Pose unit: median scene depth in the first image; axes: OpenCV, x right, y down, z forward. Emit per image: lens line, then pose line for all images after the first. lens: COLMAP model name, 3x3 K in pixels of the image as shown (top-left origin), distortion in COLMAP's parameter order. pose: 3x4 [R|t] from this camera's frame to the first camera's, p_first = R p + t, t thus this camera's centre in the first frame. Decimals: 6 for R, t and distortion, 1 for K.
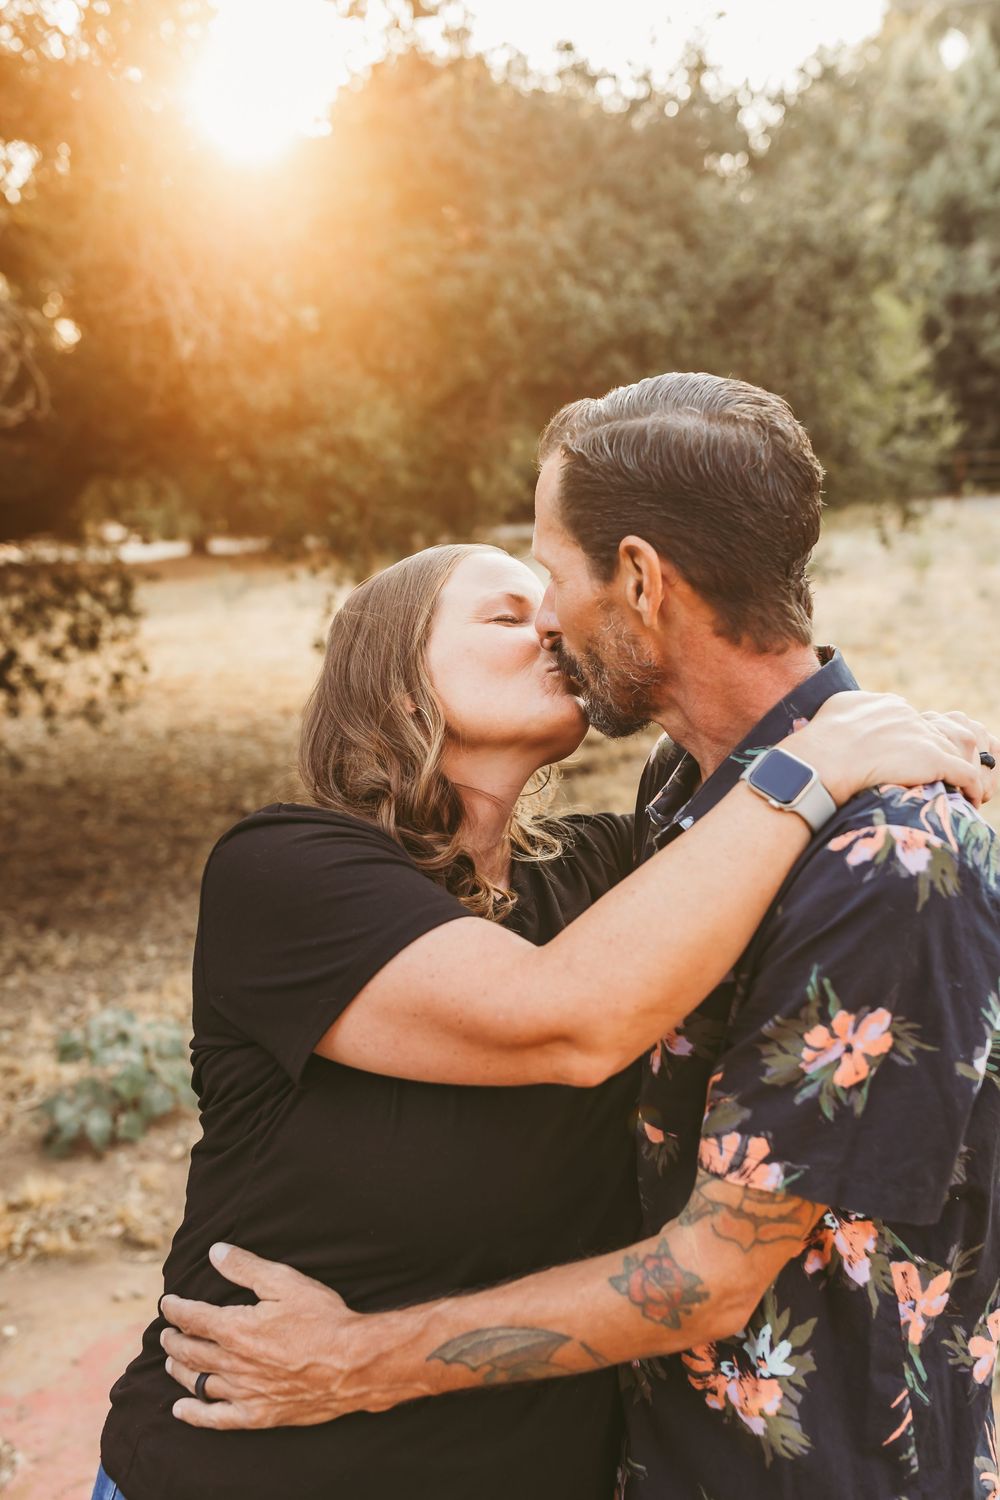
lens RADIAL K [[1466.3, 0, 501.4], [0, 1466.3, 754.0], [0, 0, 1]] dist [0.007118, 0.011872]
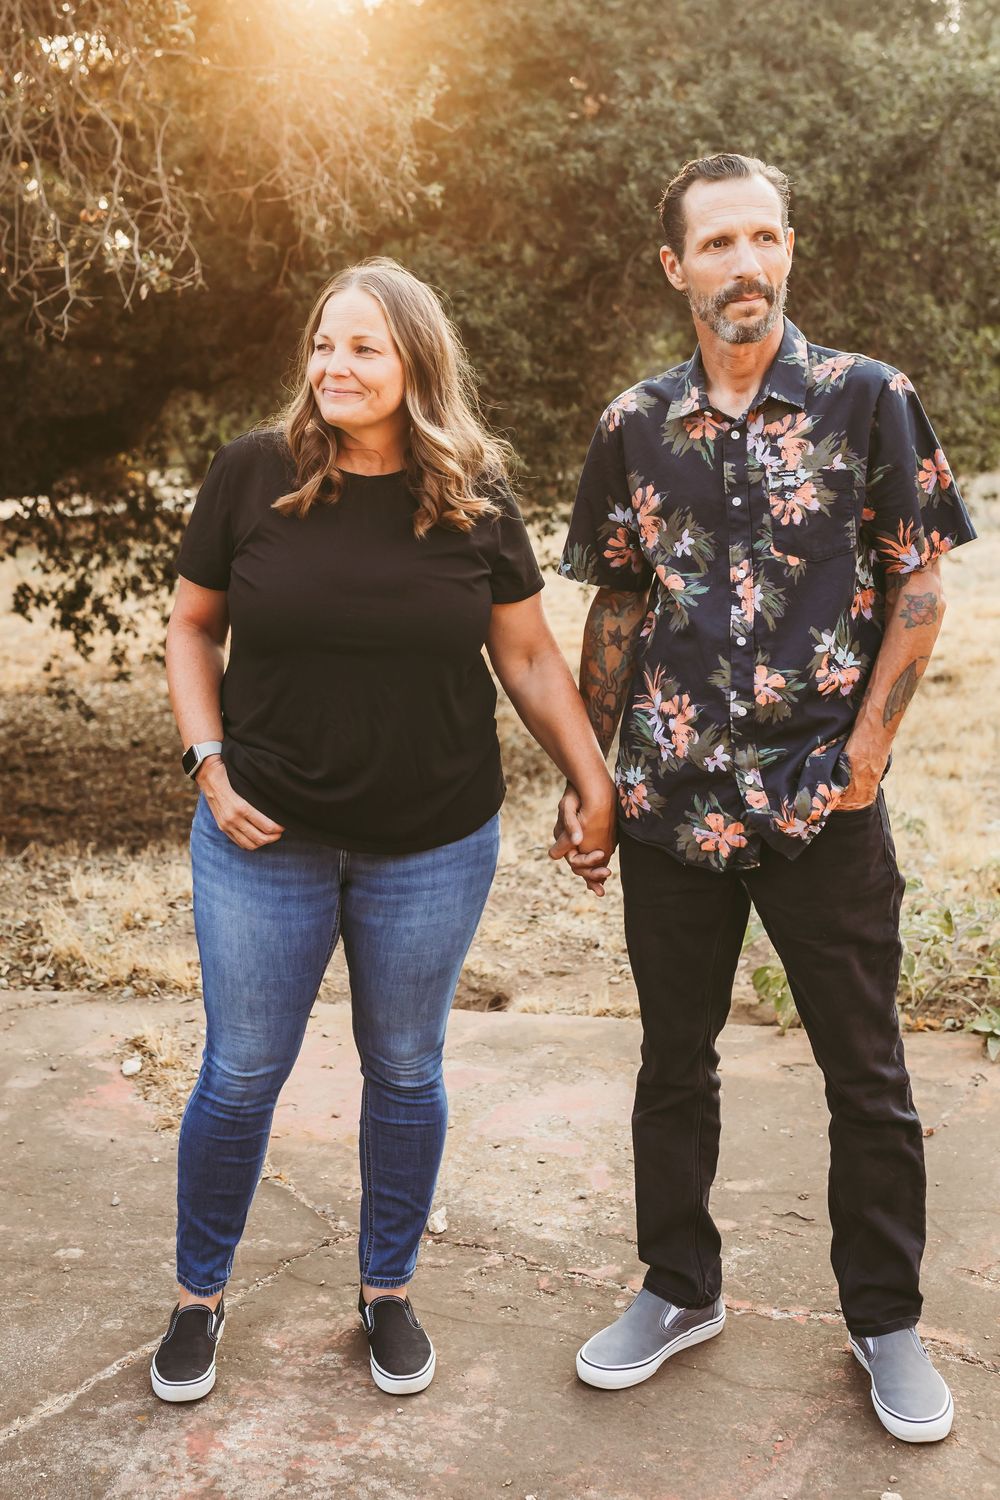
lens RADIAL K [[1952.8, 0, 359.5], [0, 1952.8, 562.7], [0, 0, 1]] dist [0.019670, -0.040557]
pose [[0.989007, -0.013135, -0.147286, 0.006544], [-0.003247, 0.993878, -0.110437, 0.058424], [0.147835, 0.109701, 0.982909, -0.168810]]
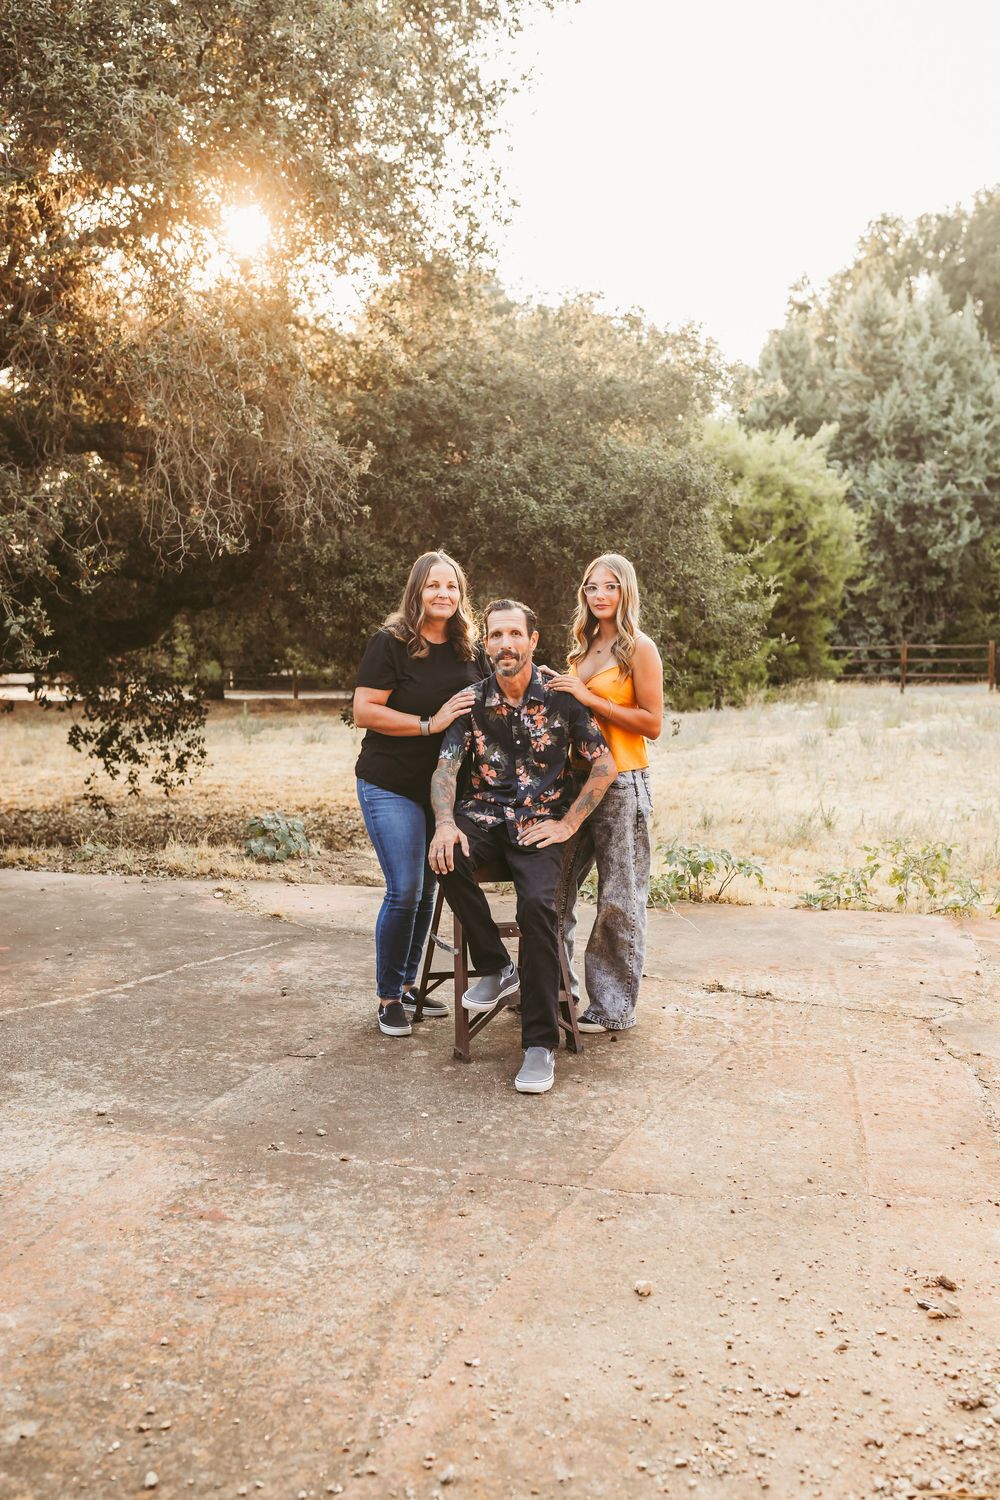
lens RADIAL K [[1533.9, 0, 540.8], [0, 1533.9, 773.7], [0, 0, 1]] dist [0.001129, -0.006044]
pose [[0.998624, 0.044207, 0.028214, 0.029944], [-0.040750, 0.992742, -0.113148, 0.145802], [-0.033011, 0.111843, 0.993177, -0.534657]]
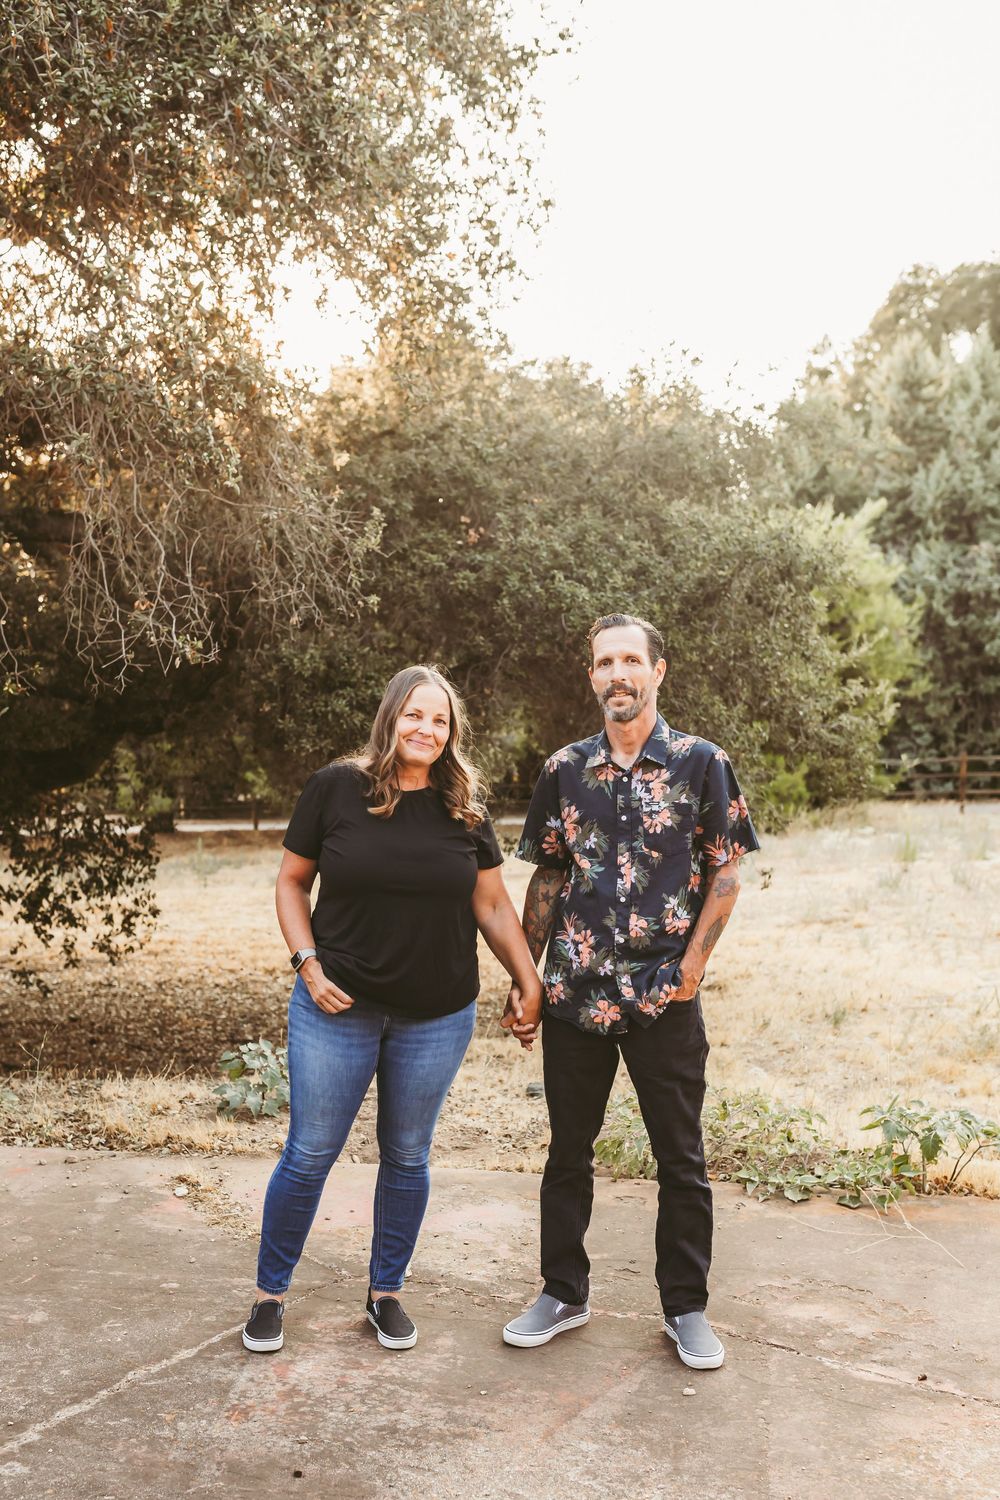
lens RADIAL K [[1676.8, 0, 428.4], [0, 1676.8, 861.7], [0, 0, 1]] dist [0.007916, -0.018060]
pose [[0.999172, 0.032033, -0.025101, -0.019221], [-0.035107, 0.990421, -0.133543, 0.086766], [0.020583, 0.134314, 0.990725, -0.298008]]
